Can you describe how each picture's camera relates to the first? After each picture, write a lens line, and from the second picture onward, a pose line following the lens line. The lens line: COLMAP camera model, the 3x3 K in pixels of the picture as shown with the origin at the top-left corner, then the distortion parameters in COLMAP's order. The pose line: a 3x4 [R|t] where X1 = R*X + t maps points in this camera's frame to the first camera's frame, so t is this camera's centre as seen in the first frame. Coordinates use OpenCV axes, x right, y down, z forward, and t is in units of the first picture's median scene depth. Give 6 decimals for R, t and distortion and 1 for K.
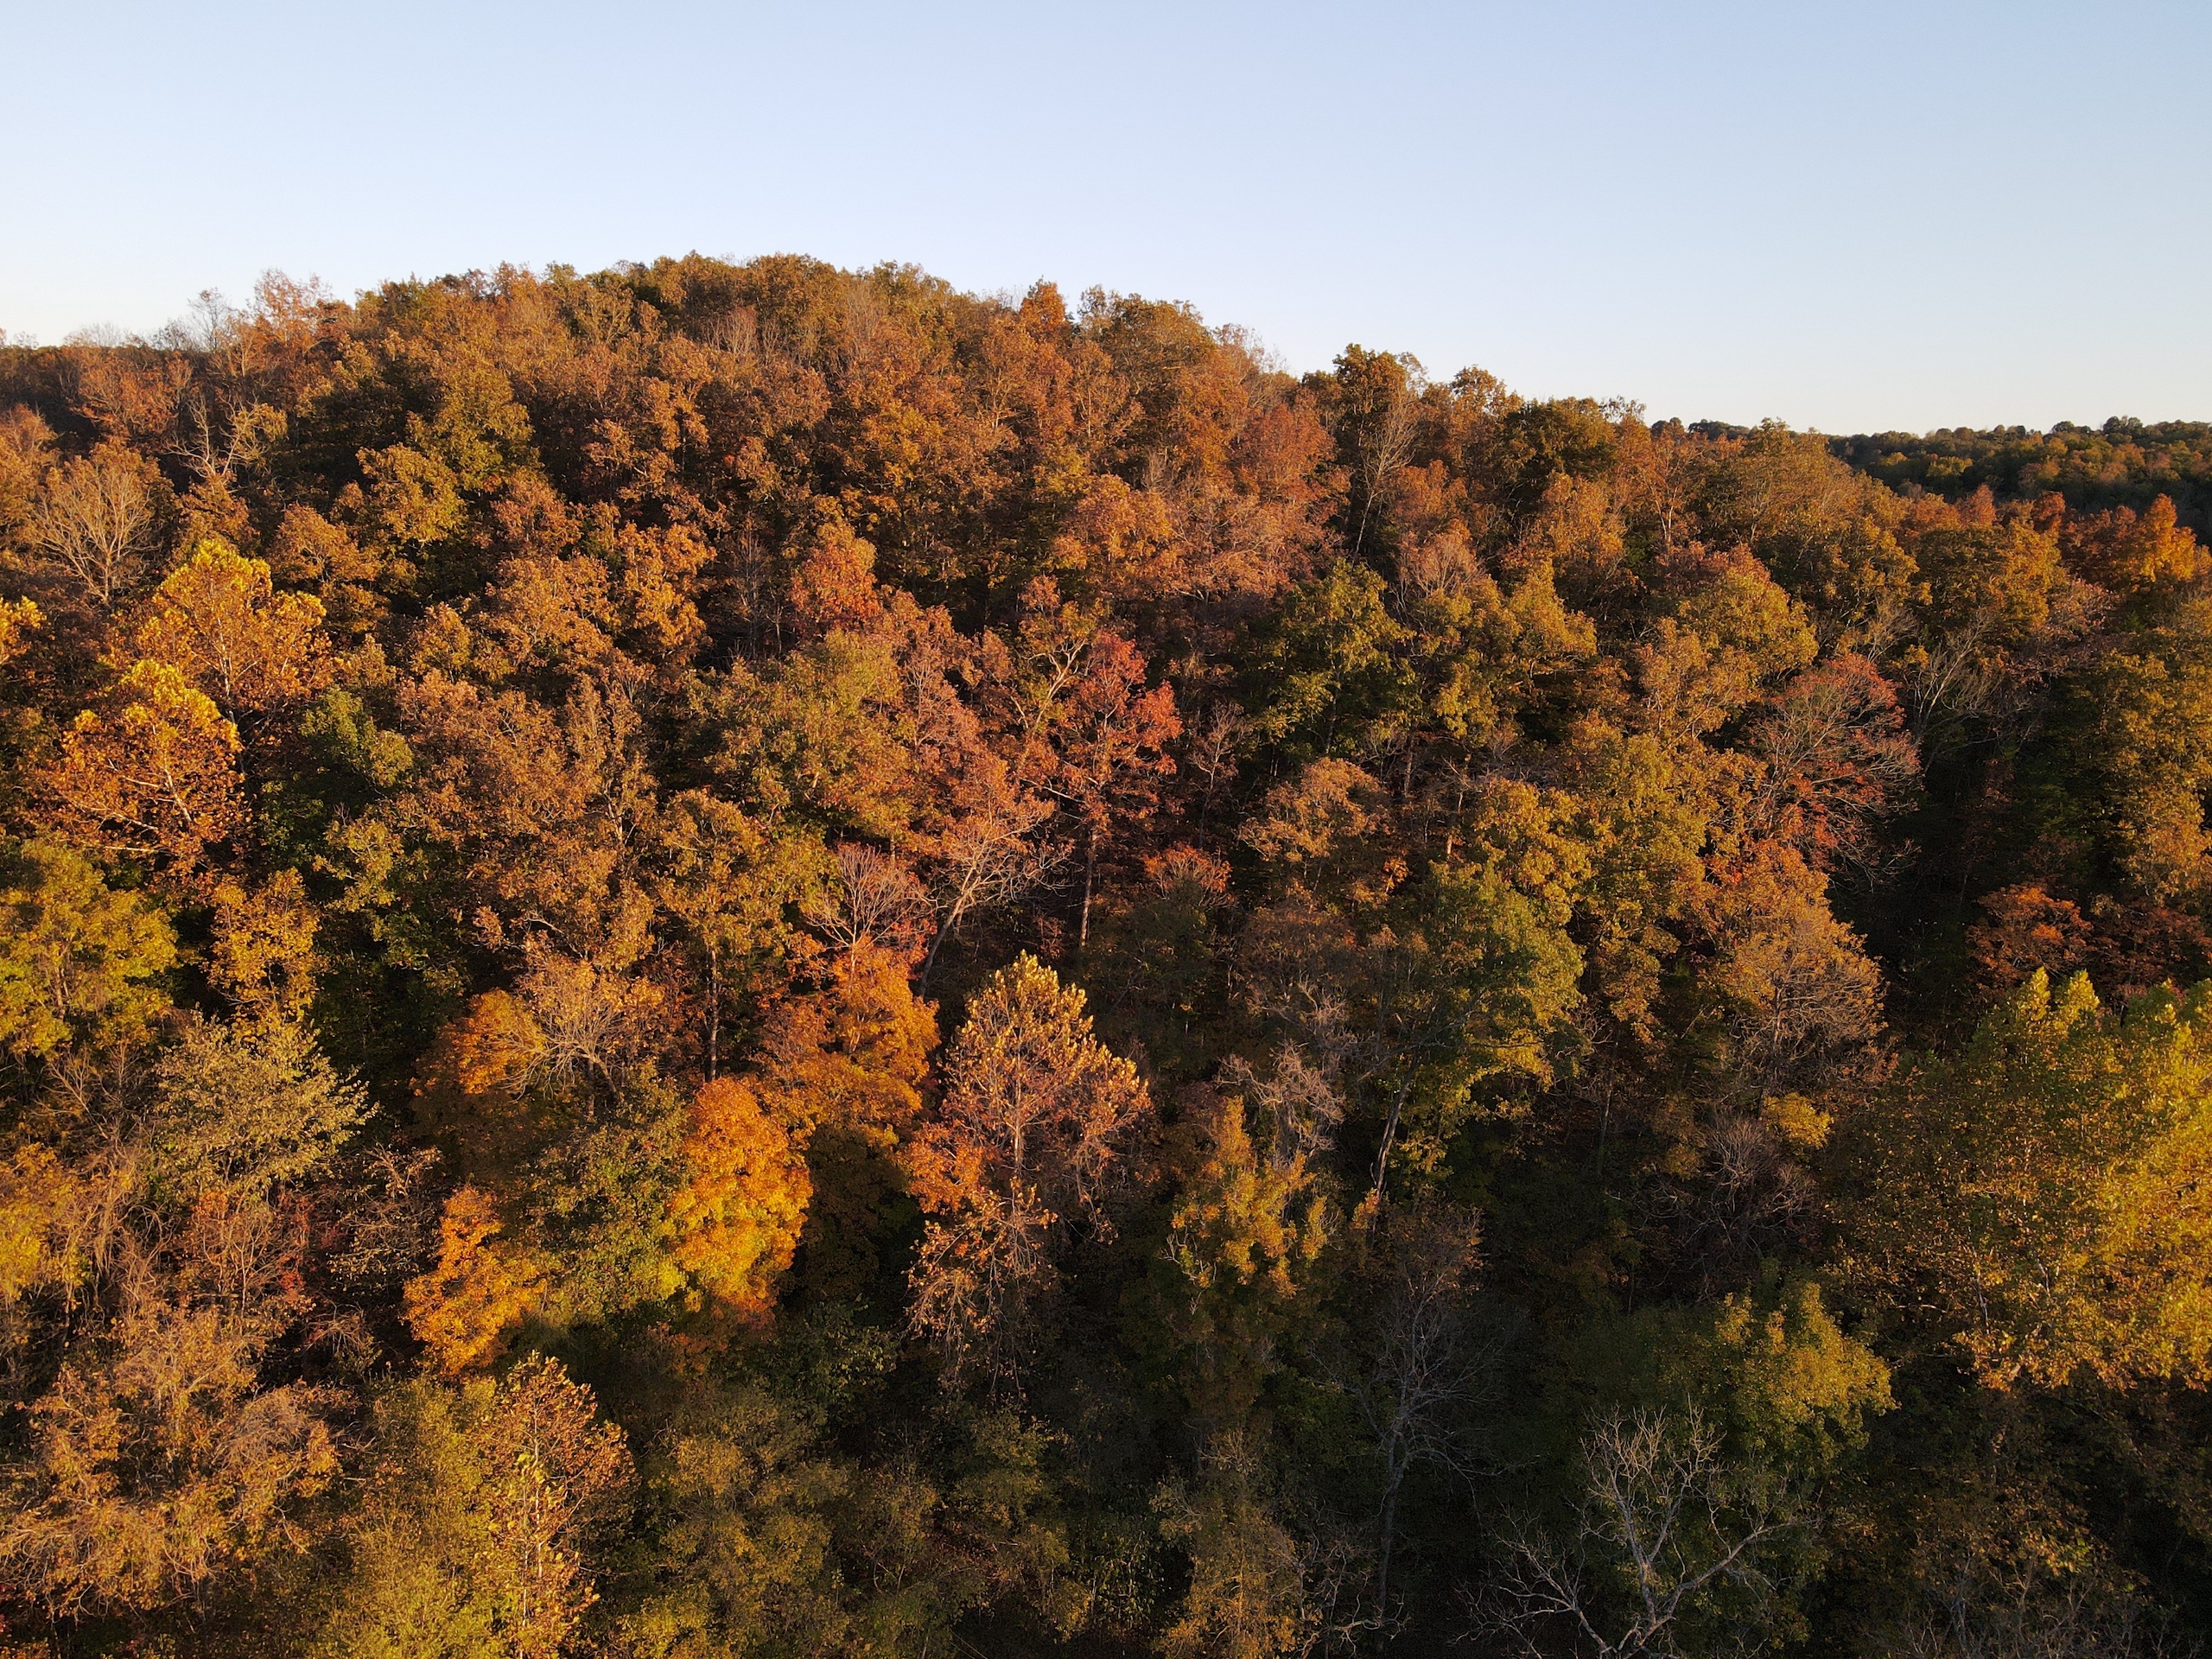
lens RADIAL K [[1616.4, 0, 1110.6], [0, 1616.4, 842.4], [0, 0, 1]] dist [0.017648, -0.010763]
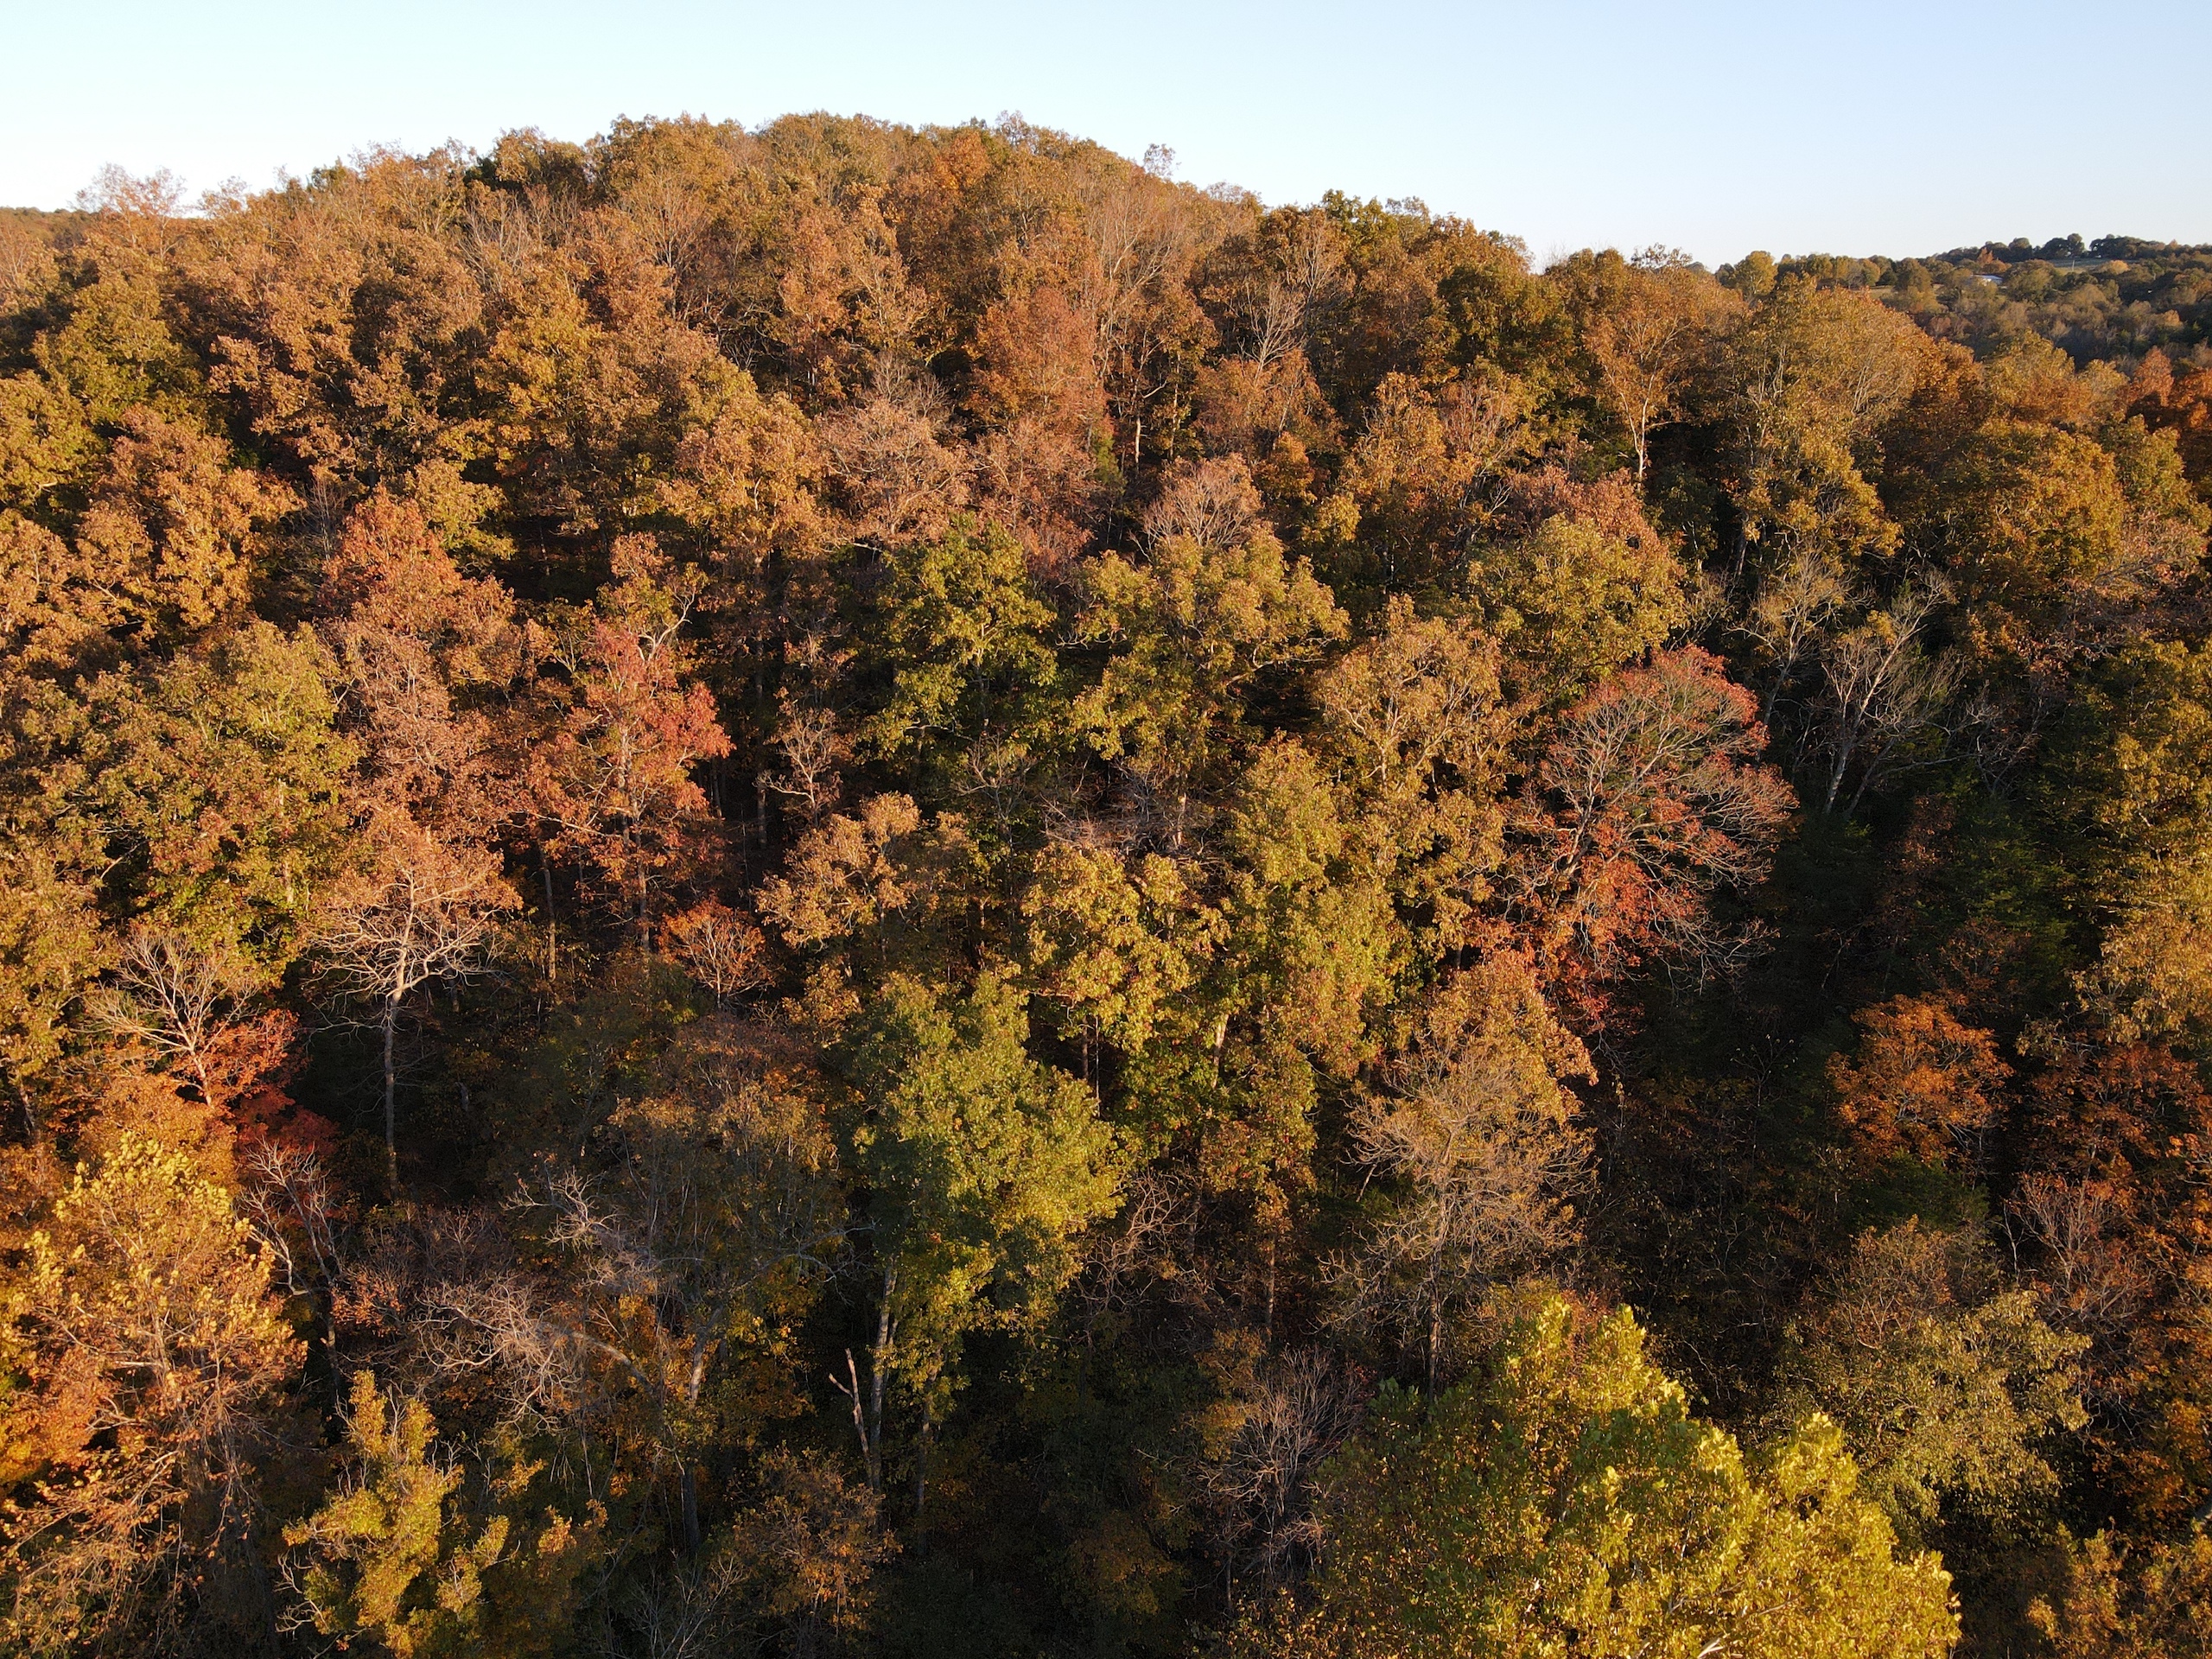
lens RADIAL K [[1616.4, 0, 1108.2], [0, 1616.4, 830.1], [0, 0, 1]] dist [0.017648, -0.010763]
pose [[0.980836, 0.028306, -0.192767, 0.483405], [-0.013056, 0.996715, 0.079929, -0.123998], [0.194397, -0.075880, 0.977984, 0.379453]]
